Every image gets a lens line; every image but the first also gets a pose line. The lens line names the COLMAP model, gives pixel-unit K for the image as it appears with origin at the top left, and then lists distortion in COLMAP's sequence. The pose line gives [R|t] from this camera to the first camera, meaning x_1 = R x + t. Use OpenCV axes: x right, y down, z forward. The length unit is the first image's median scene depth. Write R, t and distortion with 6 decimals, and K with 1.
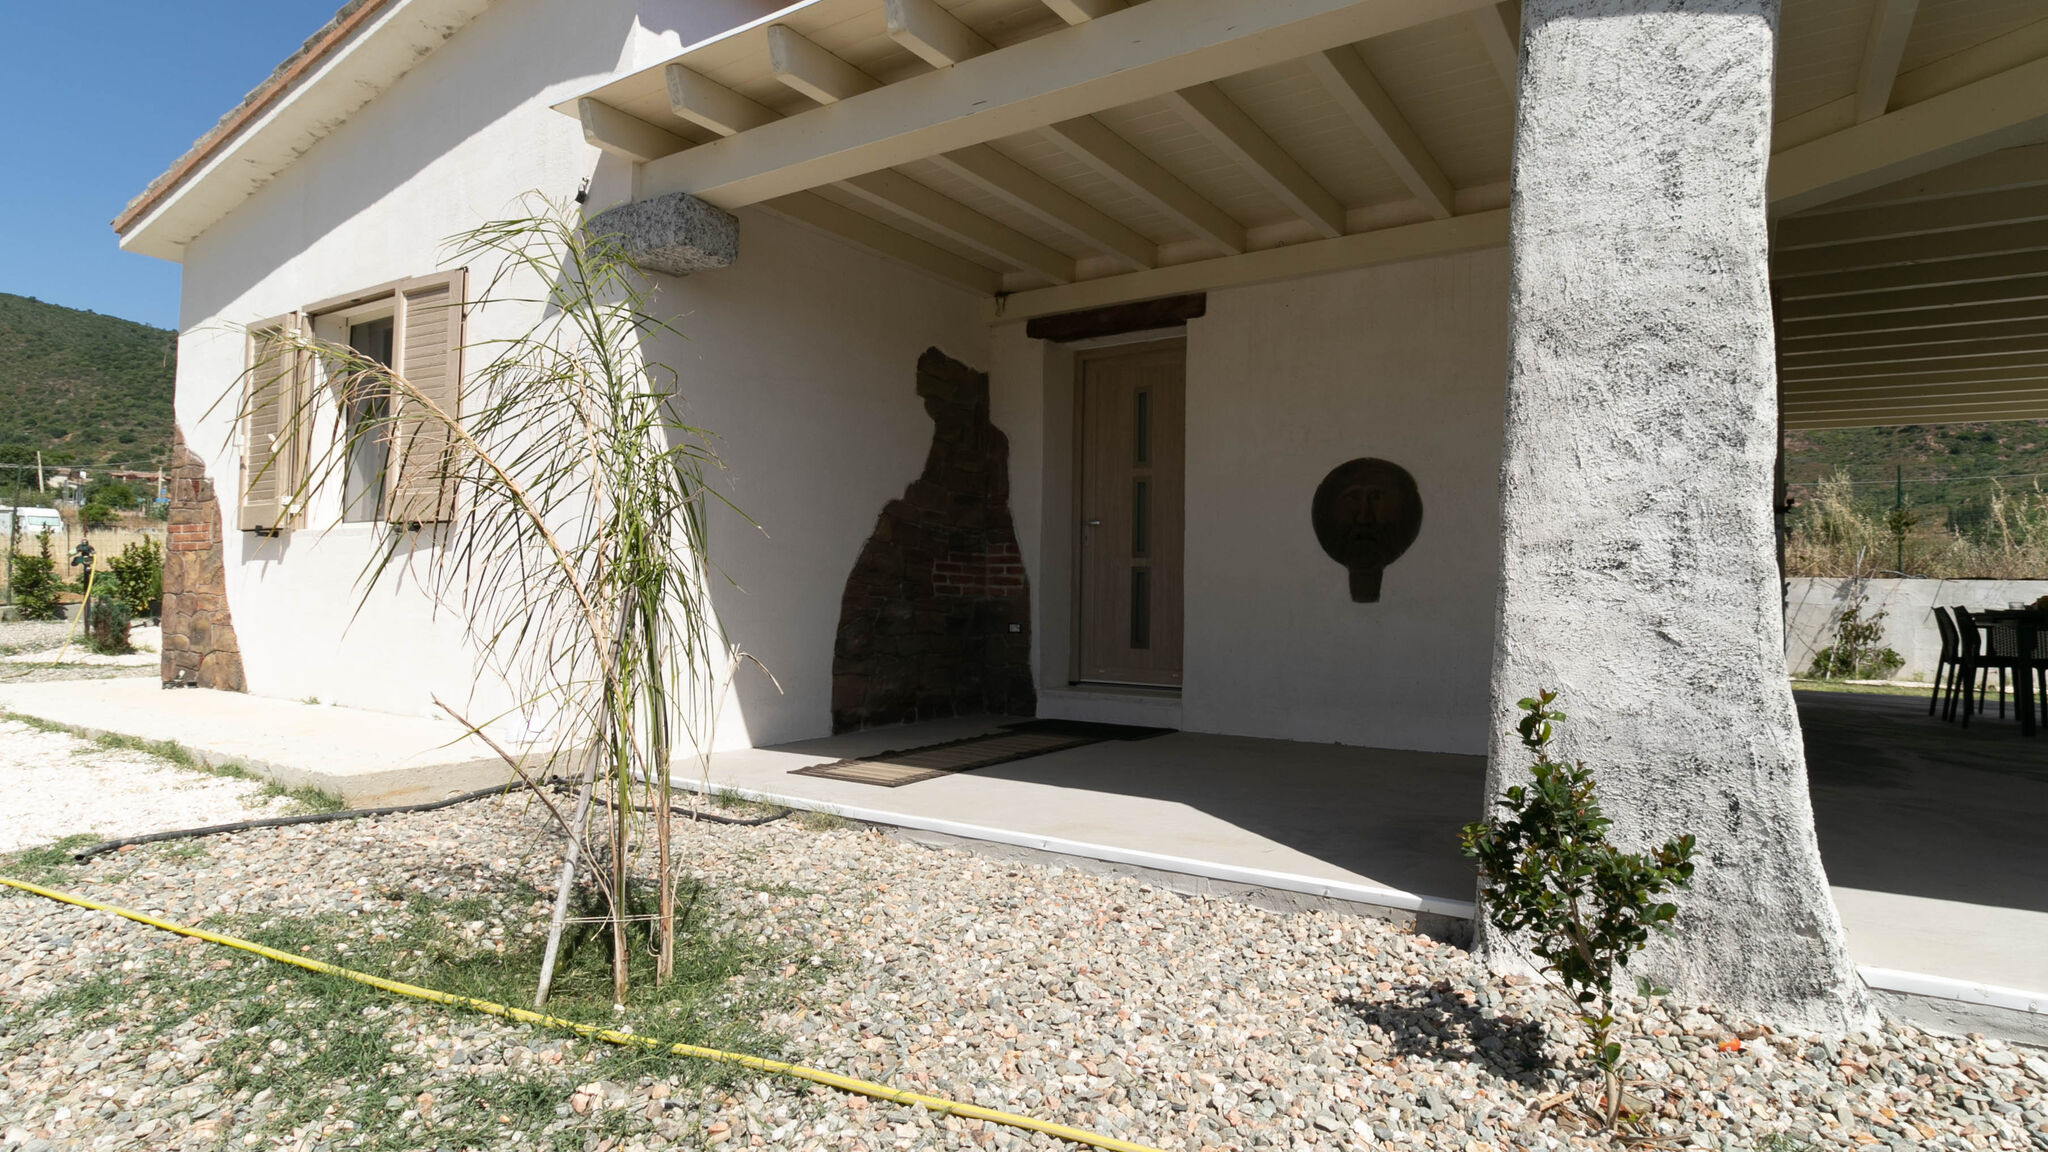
lens RADIAL K [[1057.2, 0, 1005.6], [0, 1057.2, 564.3], [0, 0, 1]] dist [0.000744, 0.001056]
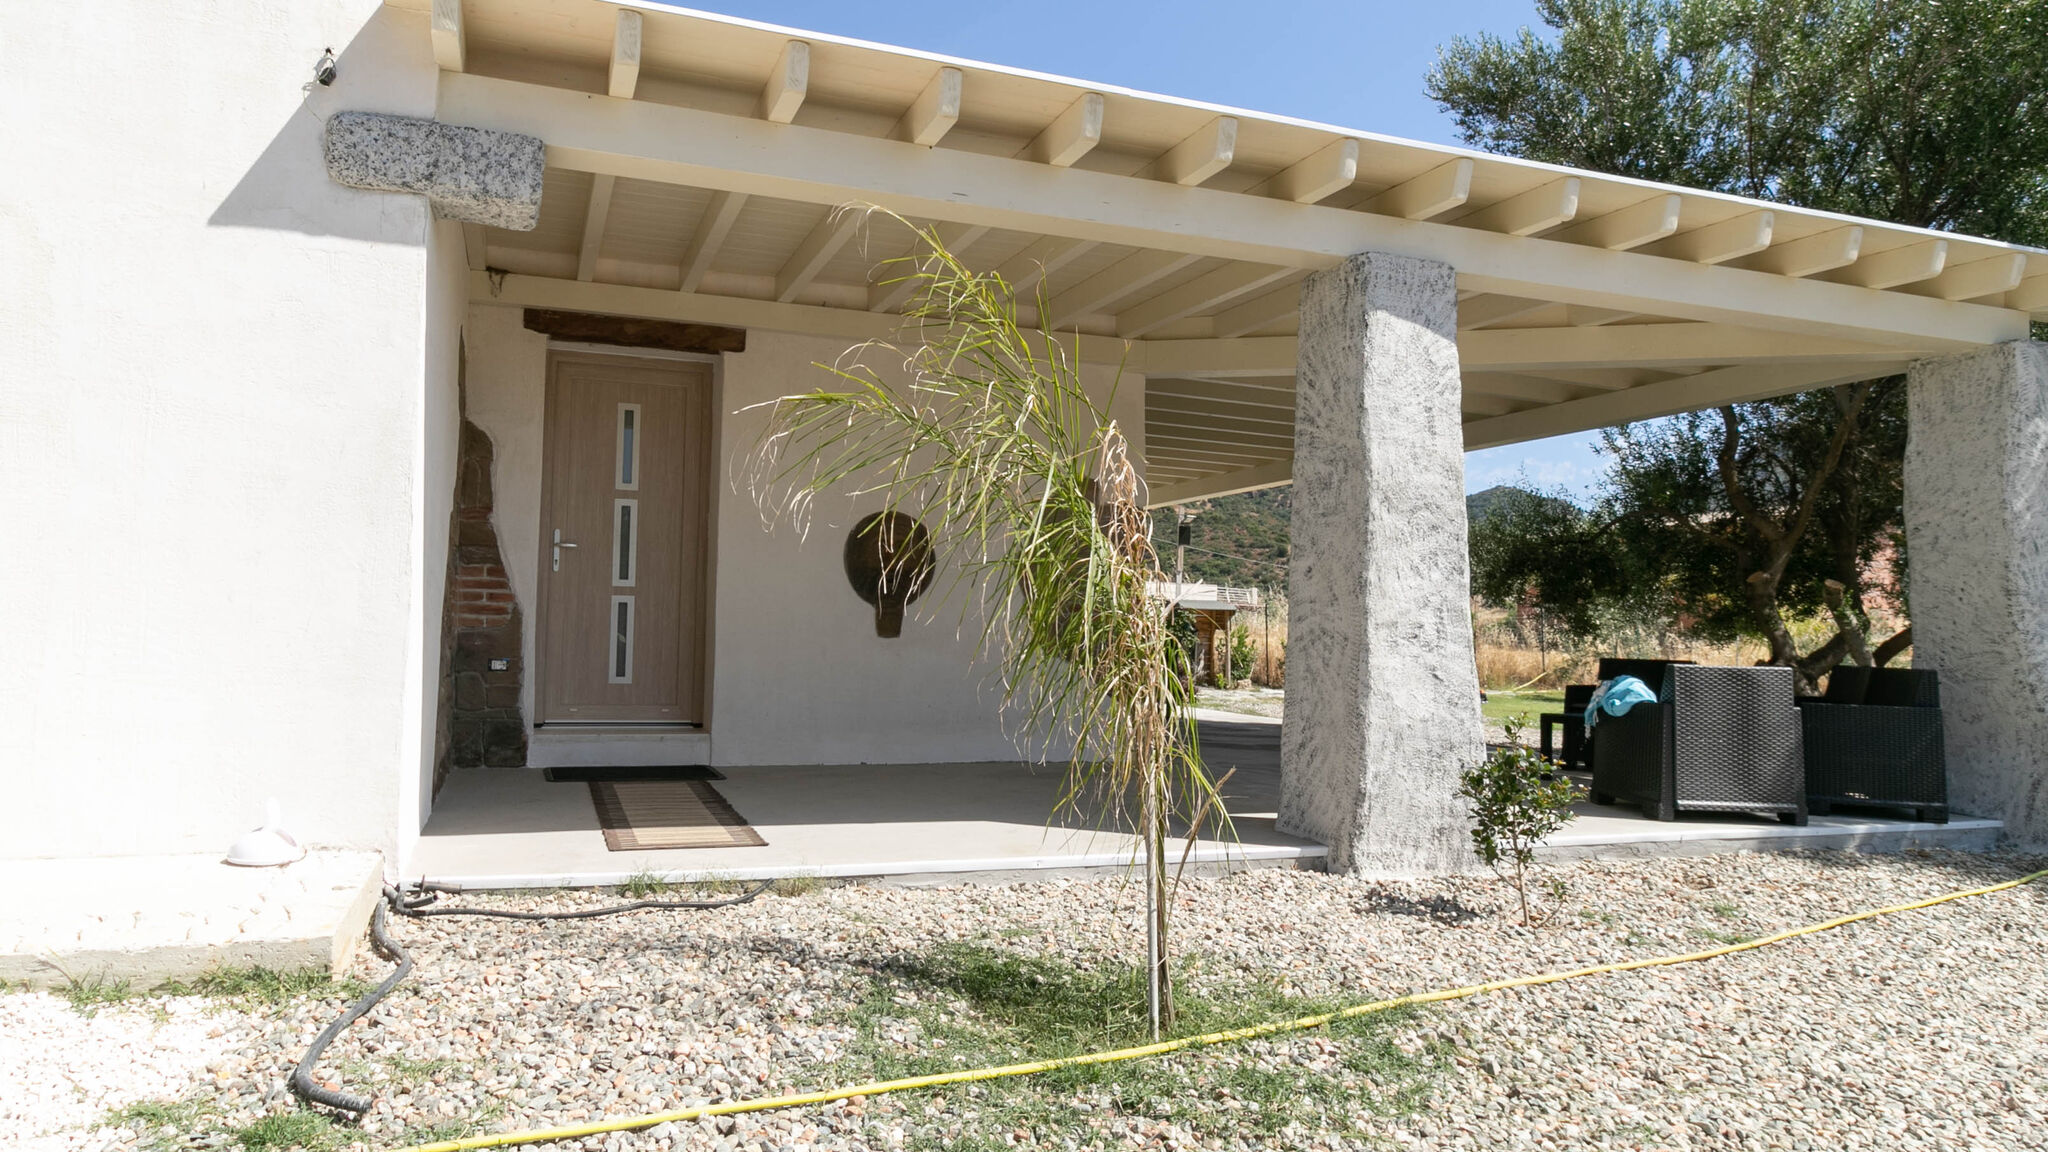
lens RADIAL K [[1103.7, 0, 1024.0], [0, 1103.7, 576.0], [0, 0, 1]] dist [-0.001387, 0.000106]
pose [[0.637082, 0.037664, 0.769875, -1.193663], [-0.040371, 0.999065, -0.015468, -0.042964], [-0.769738, -0.021226, 0.638007, 0.311235]]
